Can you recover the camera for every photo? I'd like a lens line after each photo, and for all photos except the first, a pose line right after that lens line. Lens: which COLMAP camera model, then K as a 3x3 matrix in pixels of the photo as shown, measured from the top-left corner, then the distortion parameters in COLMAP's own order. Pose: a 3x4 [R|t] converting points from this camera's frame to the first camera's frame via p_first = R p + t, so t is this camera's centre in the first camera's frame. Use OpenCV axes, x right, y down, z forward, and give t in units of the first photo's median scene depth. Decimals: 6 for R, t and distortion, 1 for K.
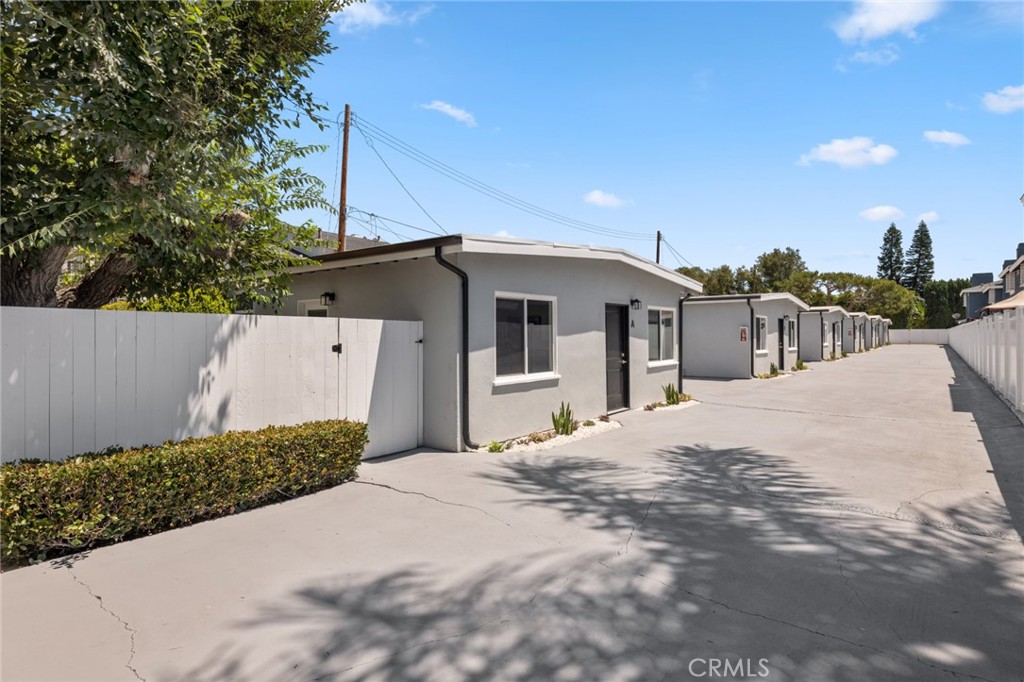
lens RADIAL K [[555.4, 0, 512.0], [0, 555.4, 341.0], [0, 0, 1]] dist [-0.002080, 0.000105]
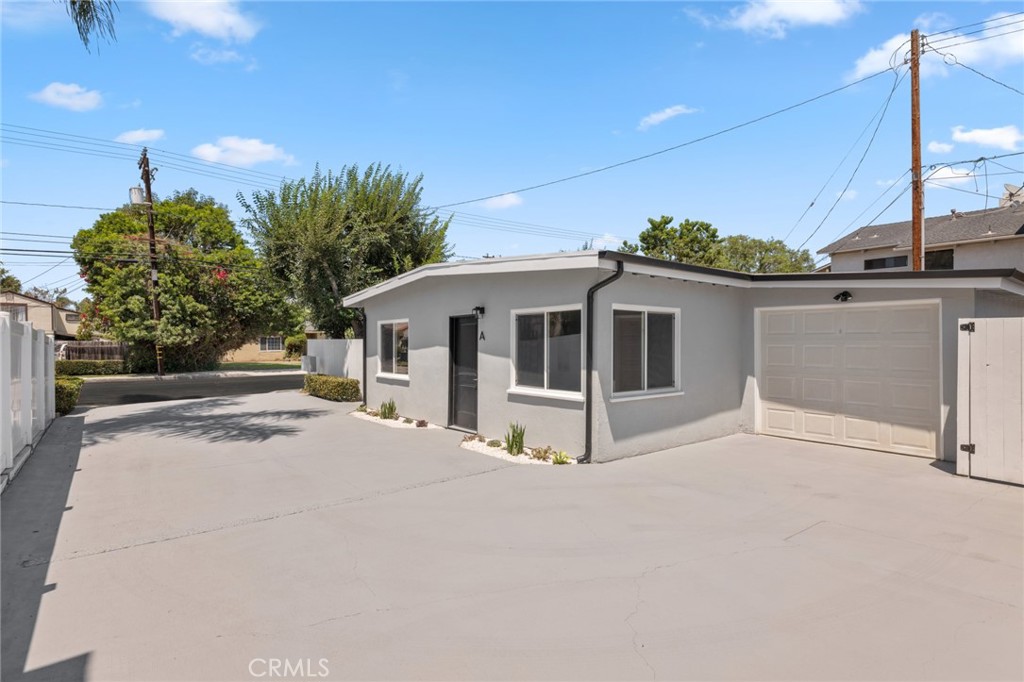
lens RADIAL K [[520.3, 0, 511.7], [0, 520.3, 329.2], [0, 0, 1]] dist [0.002341, -0.000085]
pose [[-0.246816, -0.038980, -0.968278, 0.488942], [-0.017692, 0.999205, -0.035715, -0.006073], [0.968901, 0.008316, -0.247310, 0.613523]]
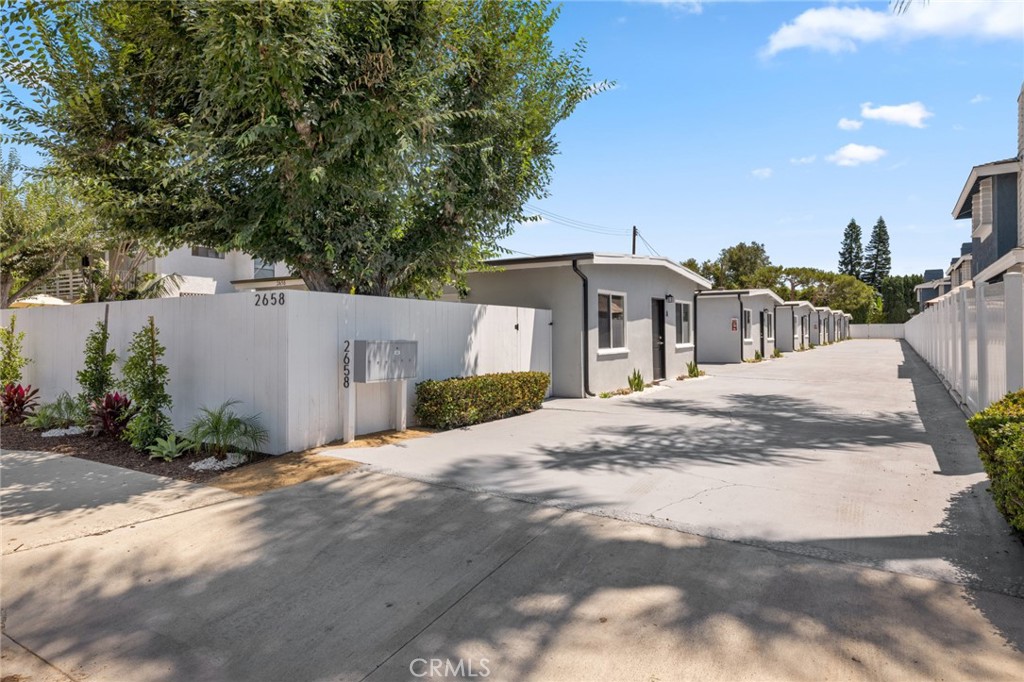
lens RADIAL K [[629.4, 0, 512.0], [0, 629.4, 341.0], [0, 0, 1]] dist [-0.001216, -0.000820]
pose [[0.994429, -0.005263, 0.105280, -0.146038], [0.005187, 0.999986, 0.000998, 0.014372], [-0.105284, -0.000446, 0.994442, -0.205664]]
